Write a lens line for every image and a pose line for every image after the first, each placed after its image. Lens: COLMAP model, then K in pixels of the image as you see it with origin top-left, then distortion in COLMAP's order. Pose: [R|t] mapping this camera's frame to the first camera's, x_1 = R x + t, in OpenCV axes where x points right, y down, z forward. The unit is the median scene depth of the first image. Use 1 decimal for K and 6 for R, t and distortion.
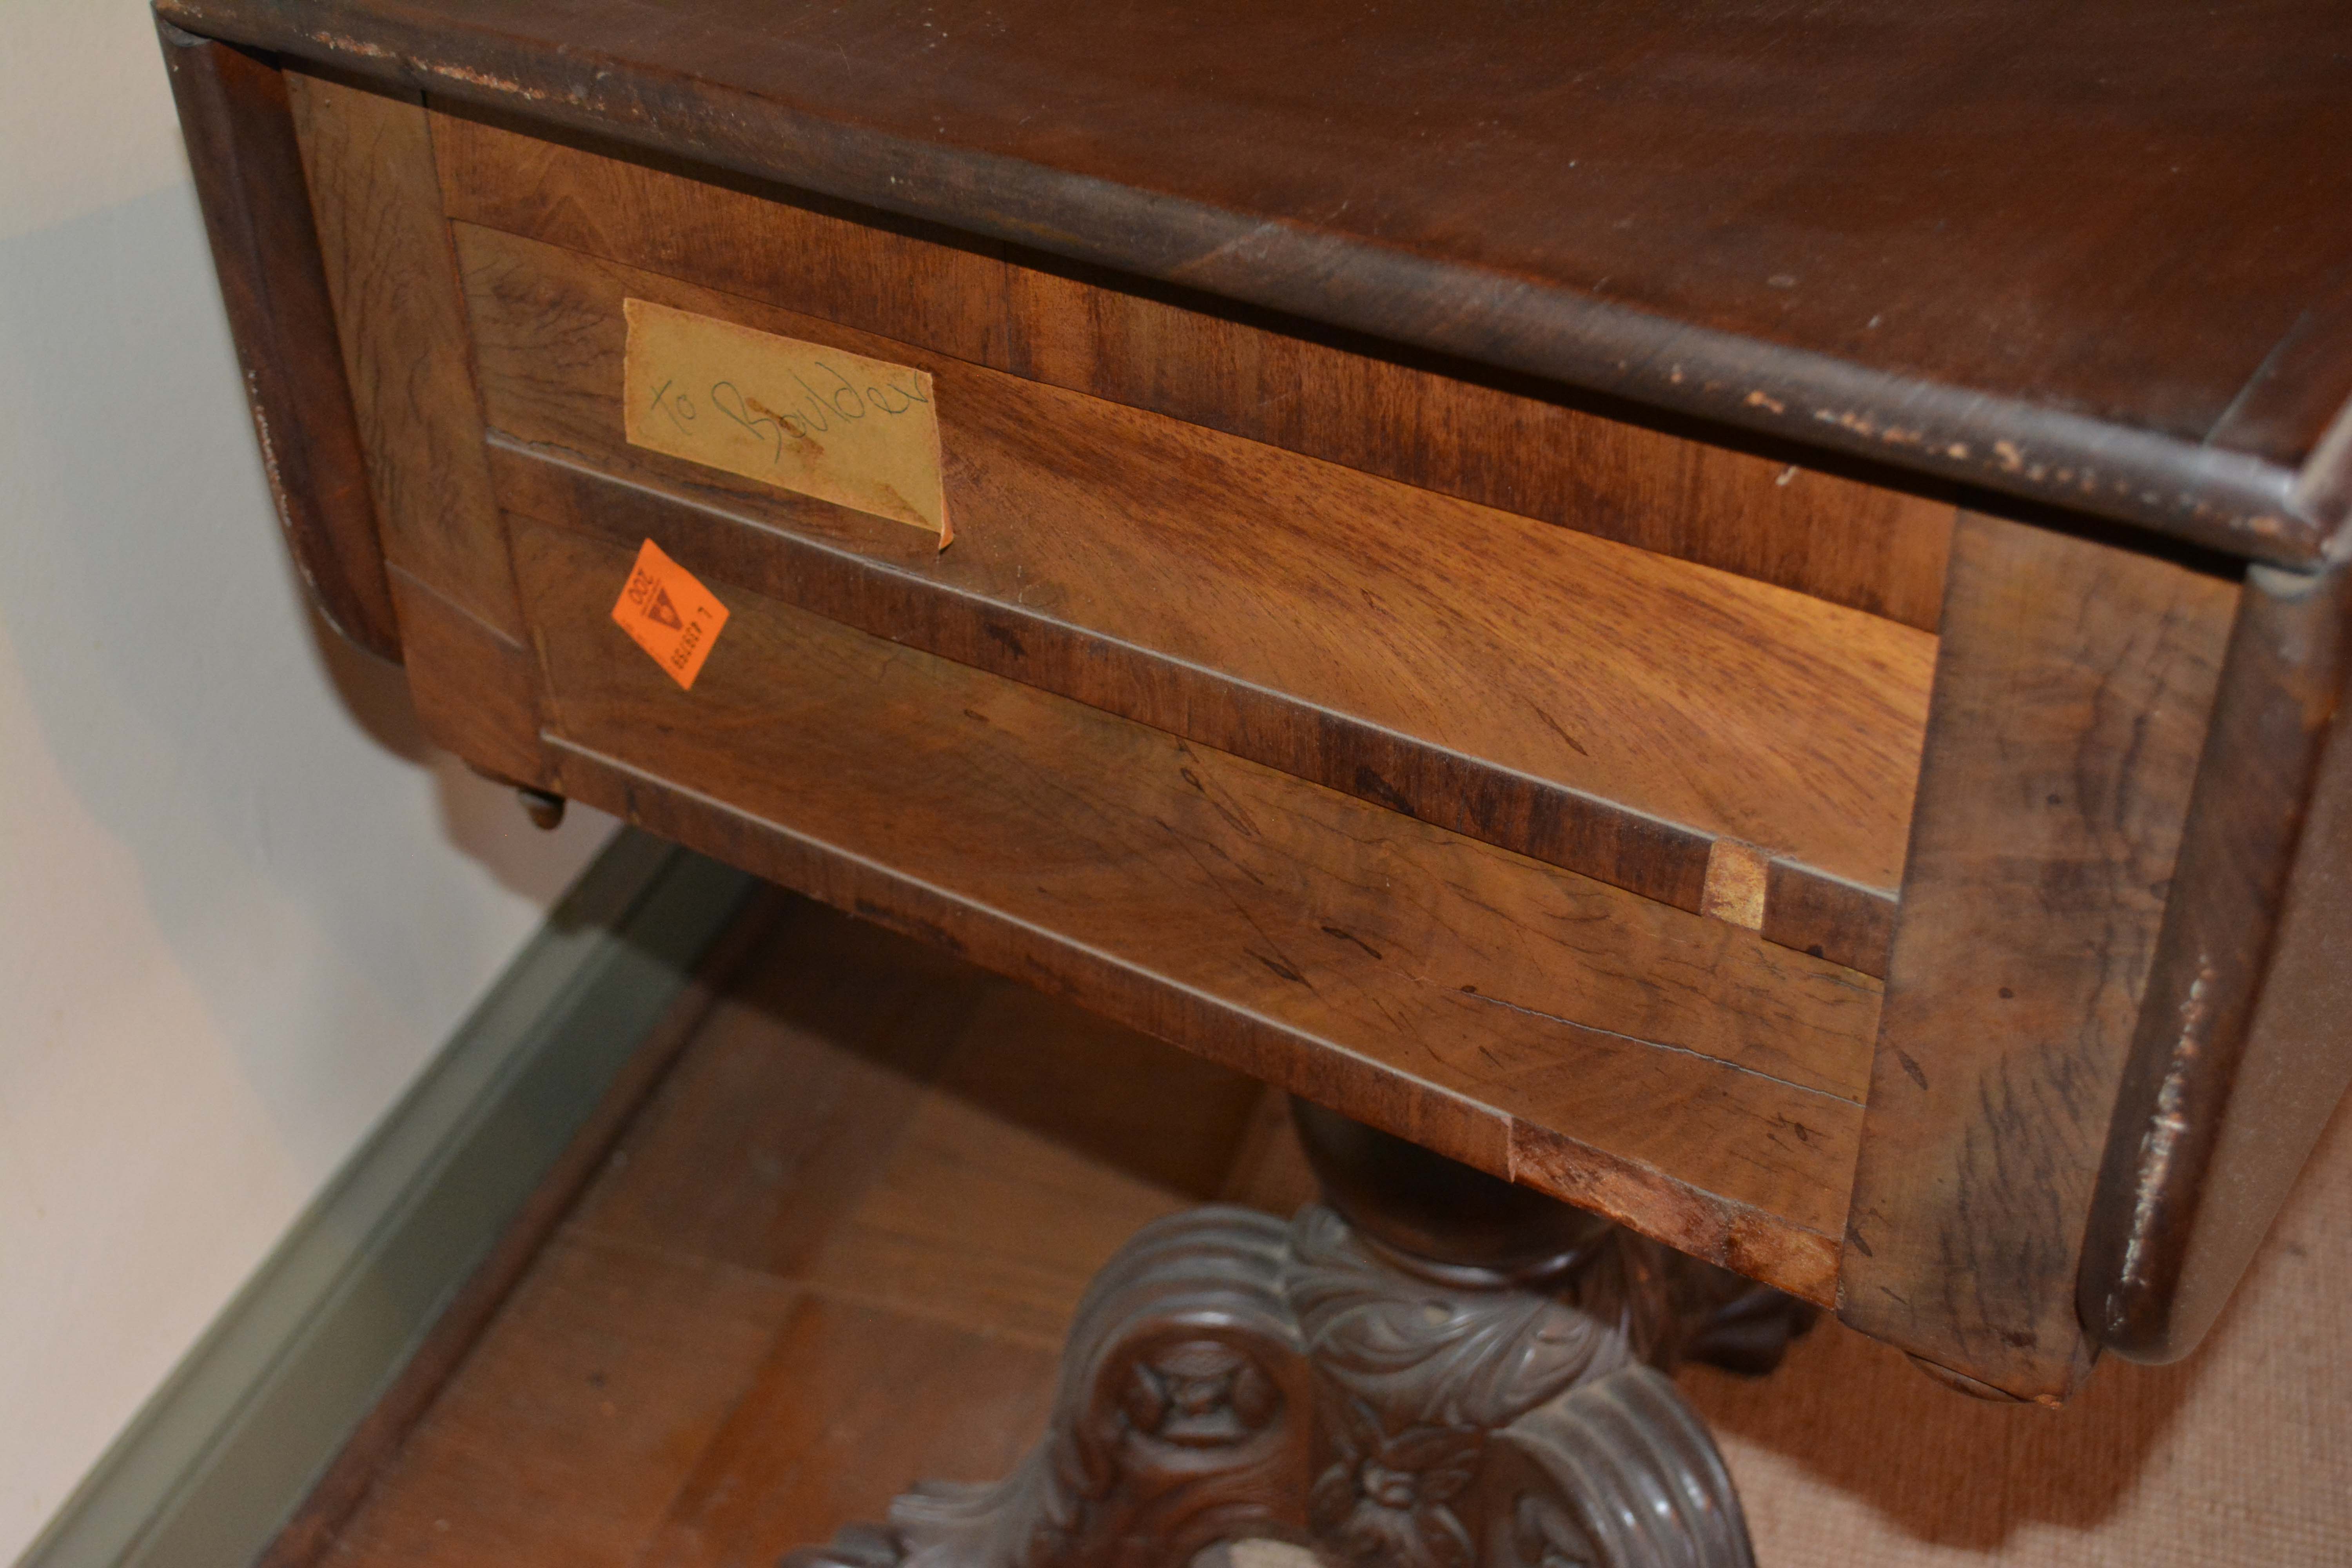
lens RADIAL K [[2592.4, 0, 1172.3], [0, 2592.4, 791.2], [0, 0, 1]] dist [-0.026078, 0.000000]
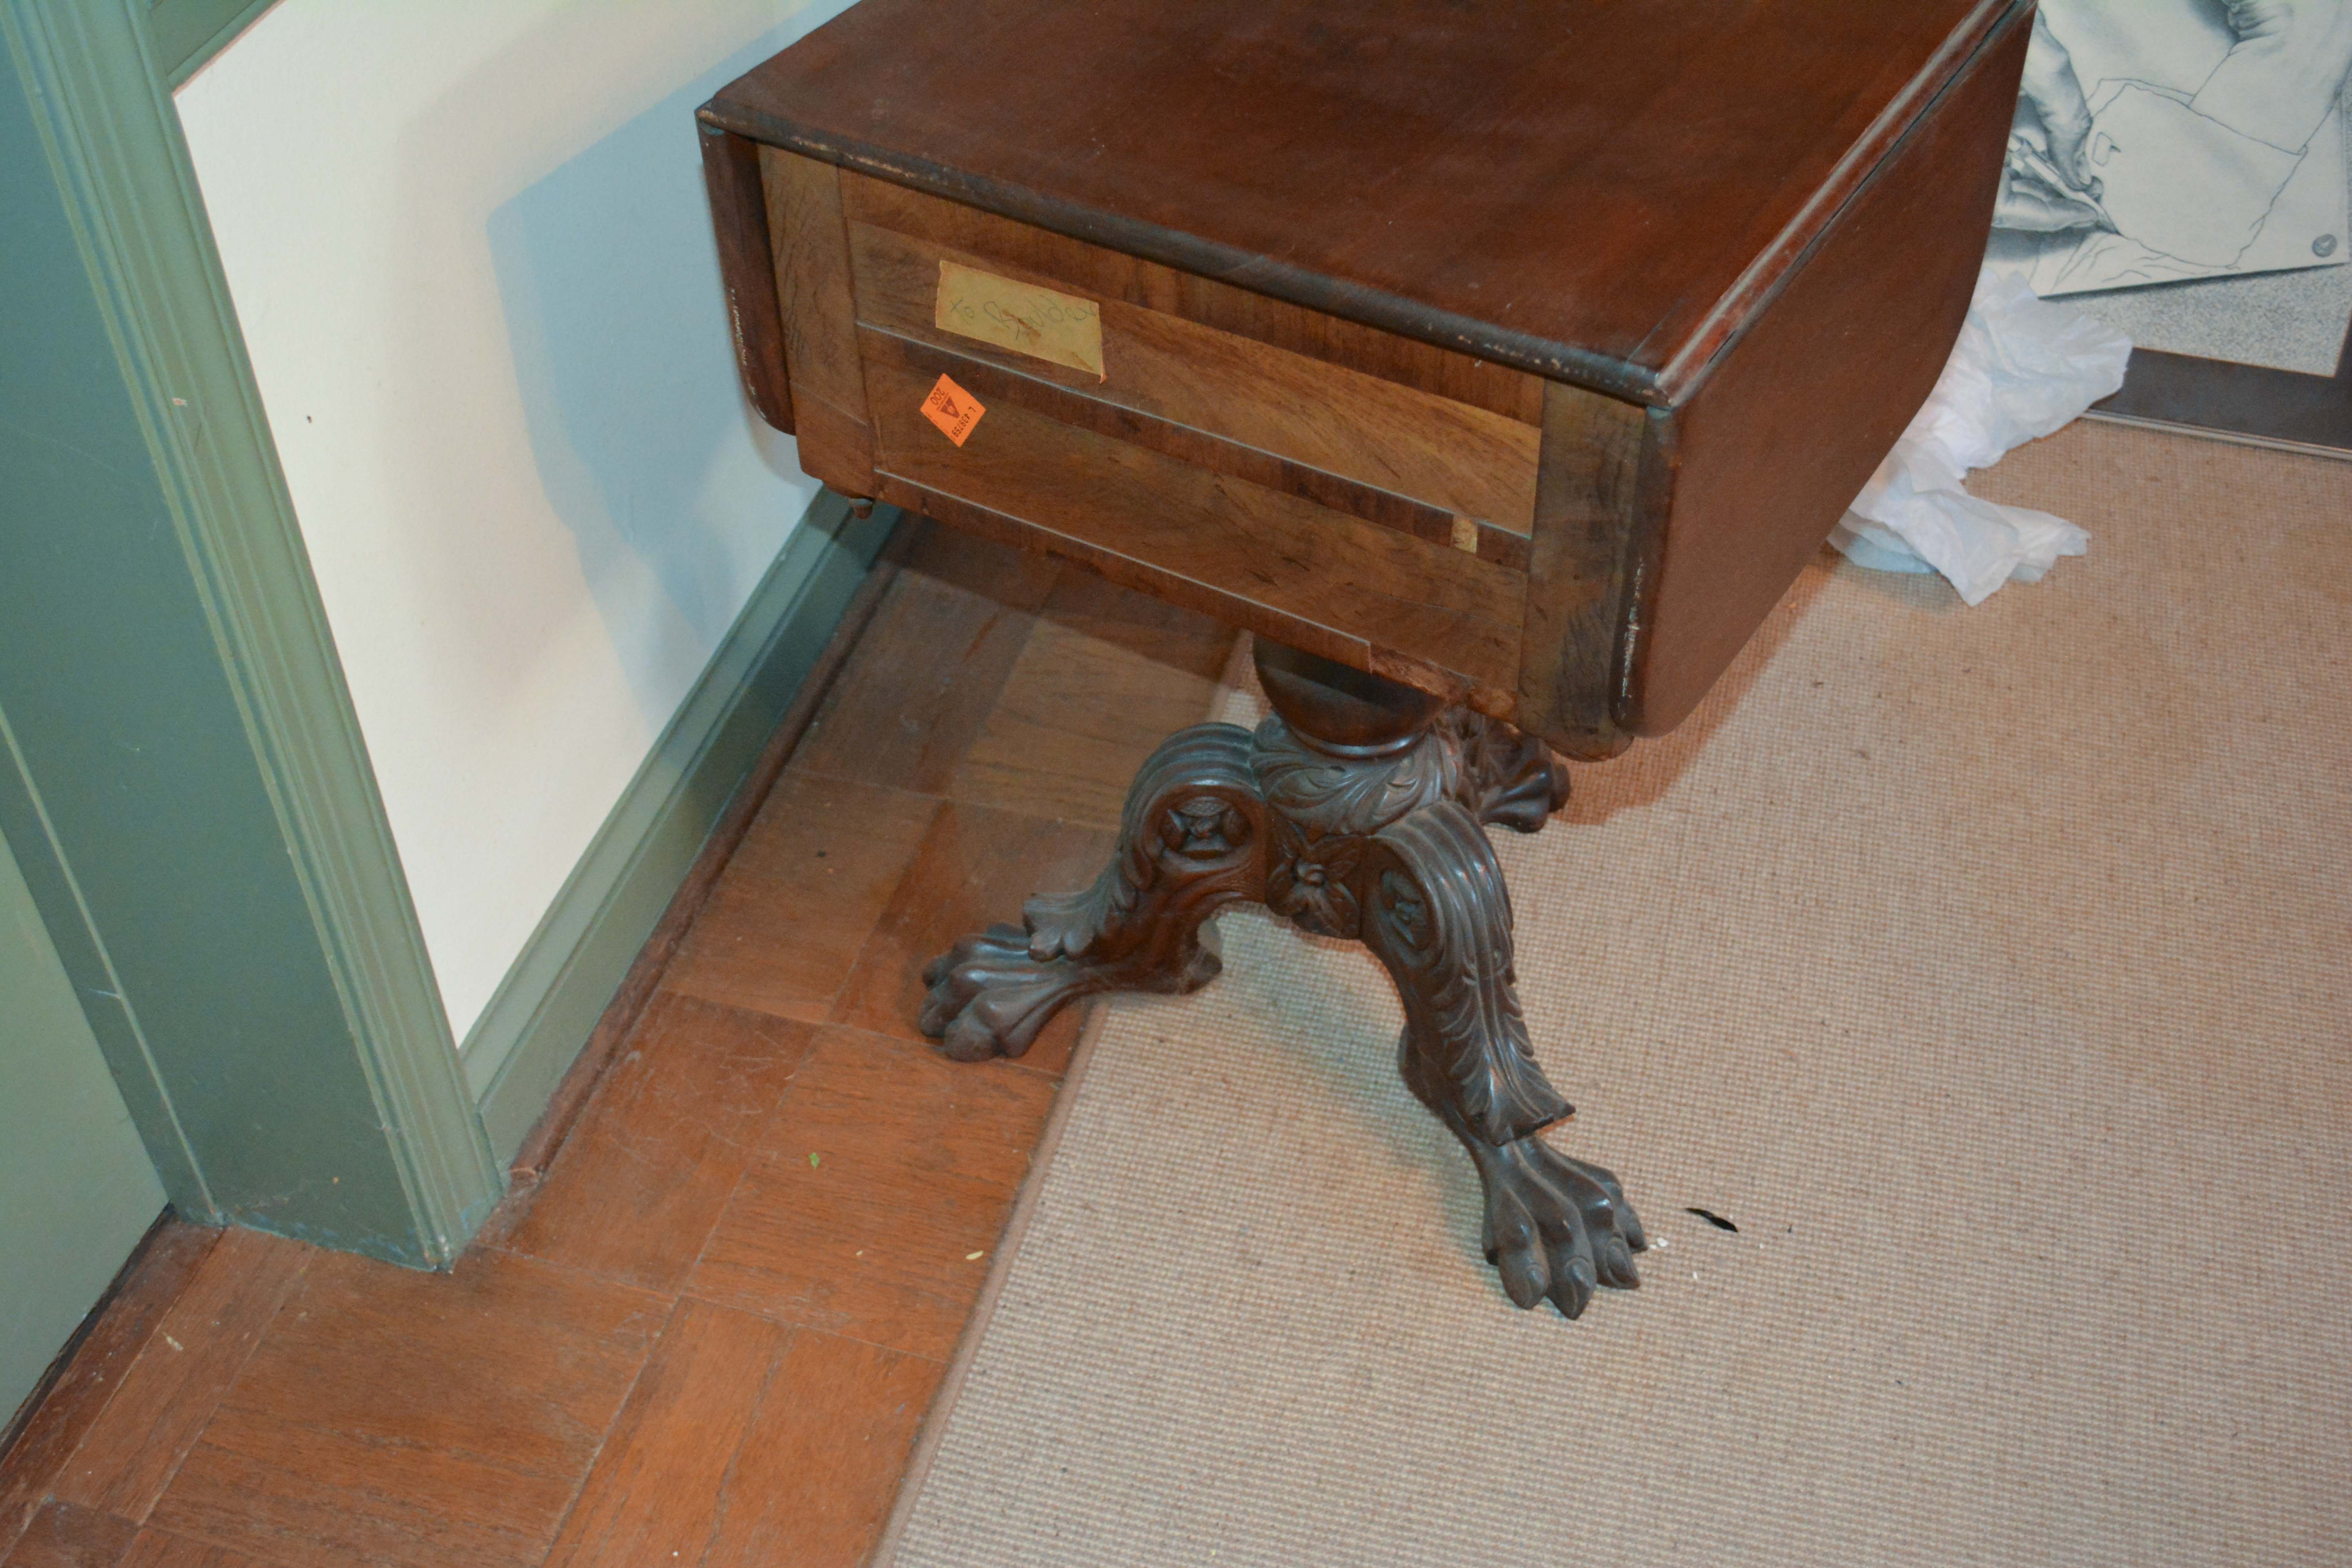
lens RADIAL K [[2489.5, 0, 1186.6], [0, 2489.5, 787.1], [0, 0, 1]] dist [-0.048358, 0.000000]
pose [[0.998713, -0.025399, 0.043909, -0.115189], [0.019354, 0.990930, 0.132980, -0.034331], [-0.046888, -0.131959, 0.990146, -1.053015]]
